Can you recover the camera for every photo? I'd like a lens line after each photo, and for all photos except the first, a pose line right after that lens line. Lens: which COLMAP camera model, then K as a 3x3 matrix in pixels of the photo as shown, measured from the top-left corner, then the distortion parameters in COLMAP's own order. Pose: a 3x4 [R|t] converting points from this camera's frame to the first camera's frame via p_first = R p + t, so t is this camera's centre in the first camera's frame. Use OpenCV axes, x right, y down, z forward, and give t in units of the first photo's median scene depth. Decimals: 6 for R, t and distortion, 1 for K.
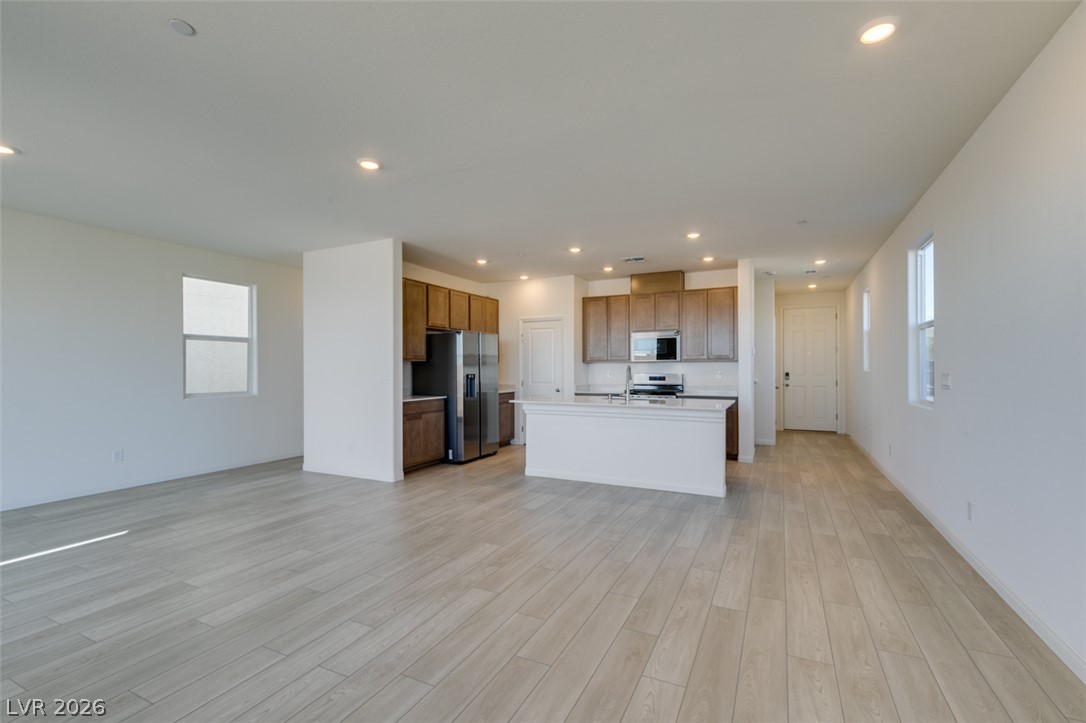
lens RADIAL K [[486.3, 0, 539.9], [0, 486.3, 366.2], [0, 0, 1]] dist [0.004860, -0.001006]
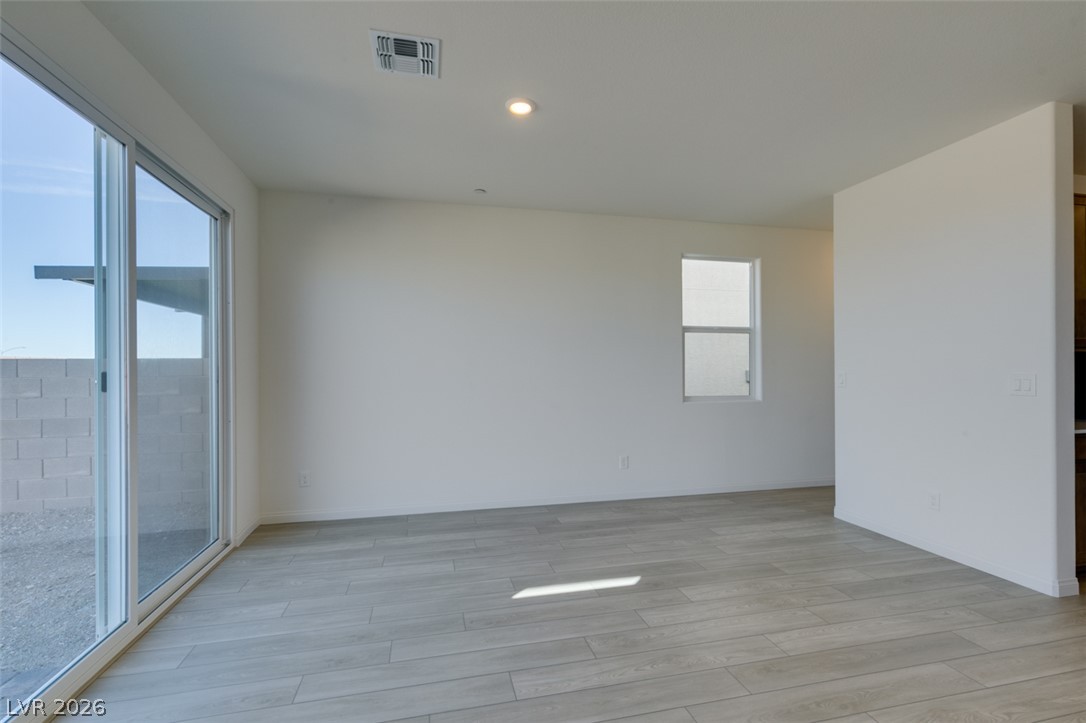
lens RADIAL K [[486.3, 0, 537.6], [0, 486.3, 367.1], [0, 0, 1]] dist [0.004860, -0.001006]
pose [[0.636801, -0.001140, -0.771027, -0.335763], [0.004689, 0.999986, 0.002395, 0.003045], [0.771014, -0.005141, 0.636797, 0.373702]]
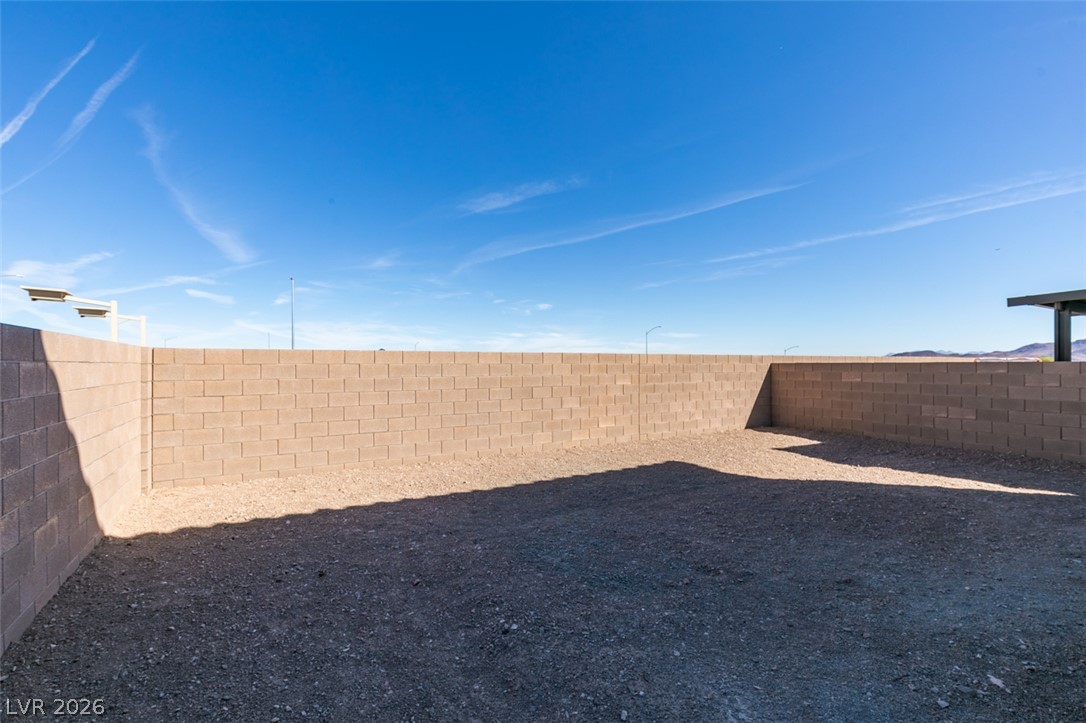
lens RADIAL K [[482.4, 0, 540.9], [0, 482.4, 360.1], [0, 0, 1]] dist [0.002921, -0.000938]
pose [[-0.535258, -0.000862, -0.844688, 0.572223], [0.010277, 0.999919, -0.007532, -0.032167], [0.844626, -0.012712, -0.535206, -0.496916]]
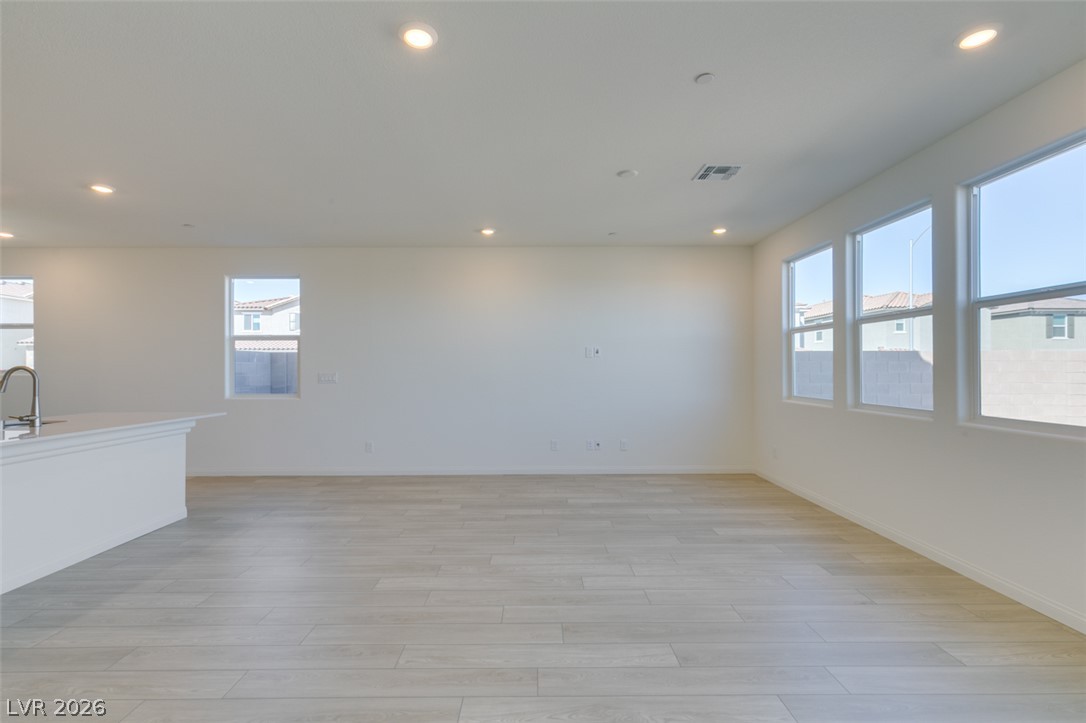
lens RADIAL K [[486.3, 0, 540.2], [0, 486.3, 364.1], [0, 0, 1]] dist [0.004860, -0.001006]
pose [[-0.453283, 0.012309, 0.891282, -0.813877], [0.000902, 0.999910, -0.013351, 0.005785], [-0.891366, -0.005247, -0.453254, 0.960609]]
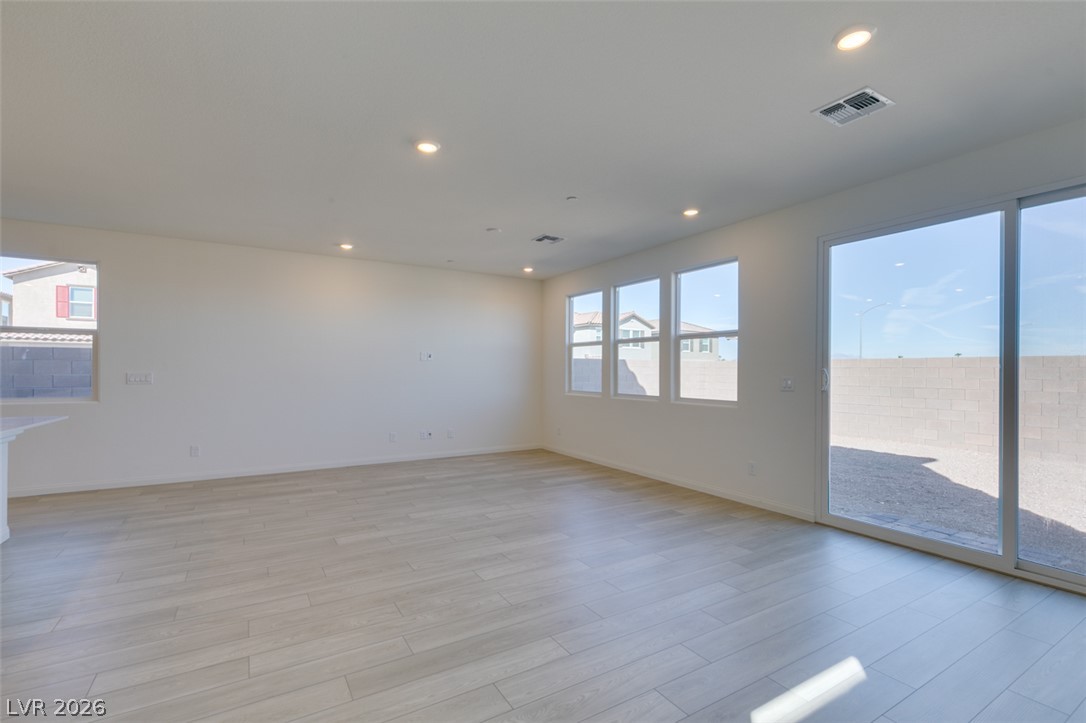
lens RADIAL K [[486.3, 0, 541.6], [0, 486.3, 371.4], [0, 0, 1]] dist [0.004860, -0.001006]
pose [[-0.845689, -0.001547, 0.533674, -0.858245], [-0.004420, 0.999982, -0.004105, 0.008242], [-0.533658, -0.005830, -0.845680, 1.394135]]
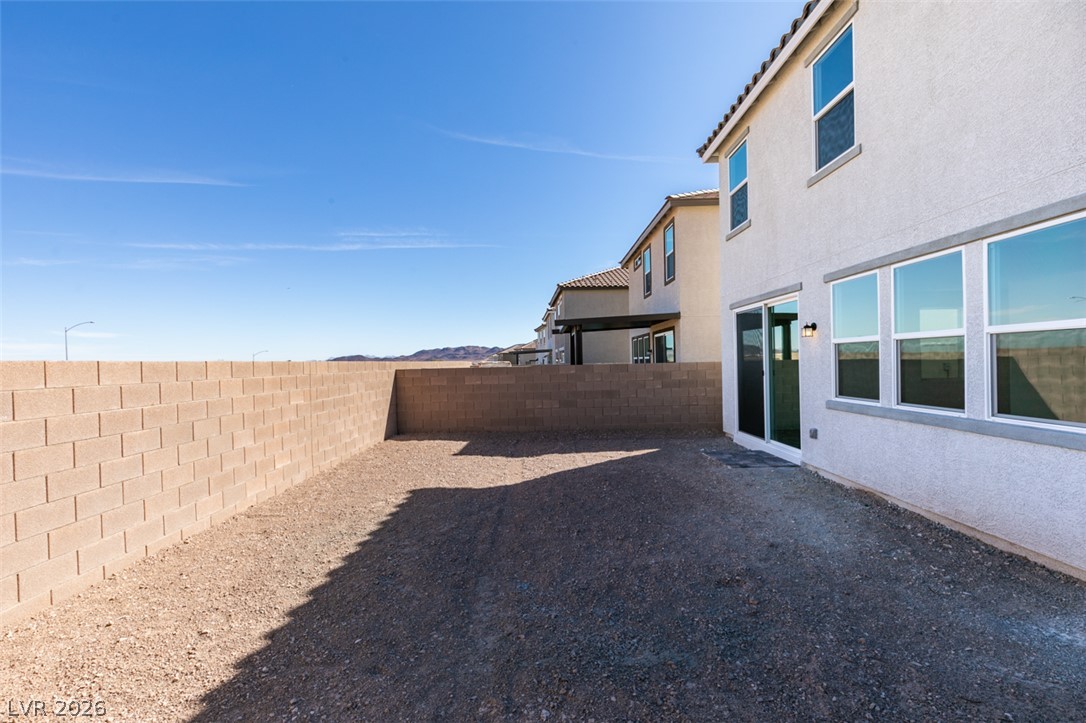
lens RADIAL K [[482.4, 0, 542.7], [0, 482.4, 363.8], [0, 0, 1]] dist [0.002921, -0.000938]
pose [[0.447363, -0.001516, -0.894351, 0.304169], [0.026642, 0.999577, 0.011633, -0.065111], [0.893956, -0.029032, 0.447214, -1.369680]]
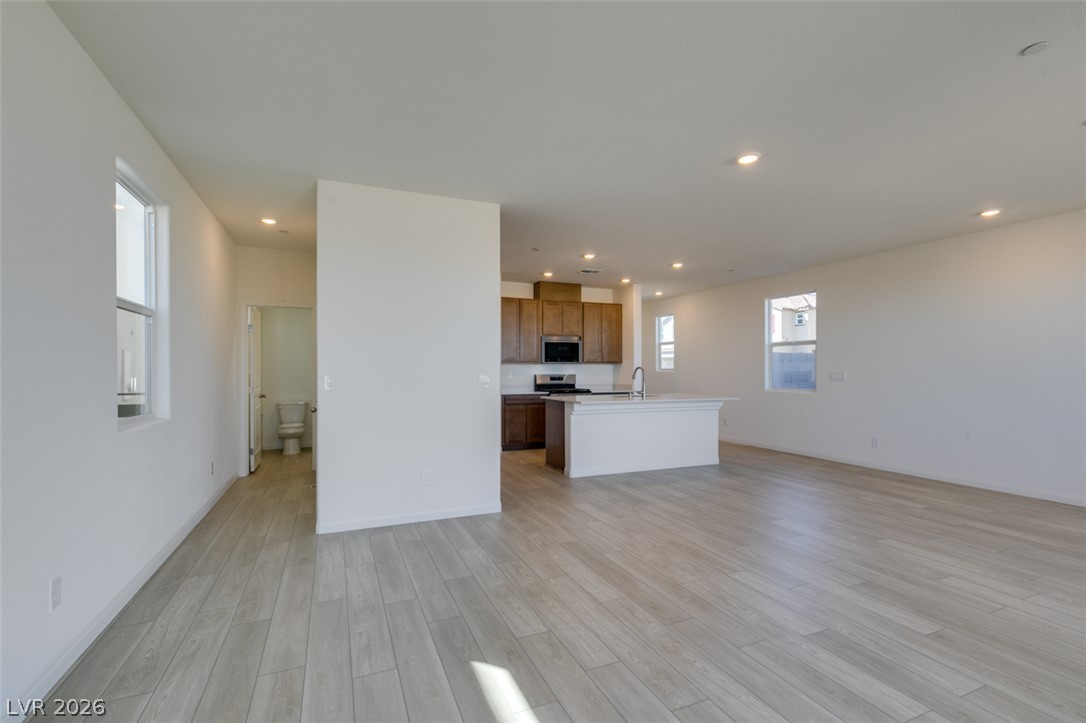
lens RADIAL K [[486.3, 0, 540.3], [0, 486.3, 369.2], [0, 0, 1]] dist [0.004860, -0.001006]
pose [[0.647882, 0.002295, 0.761737, -1.143590], [-0.003917, 0.999992, 0.000318, 0.006179], [-0.761731, -0.003190, 0.647886, 0.575022]]
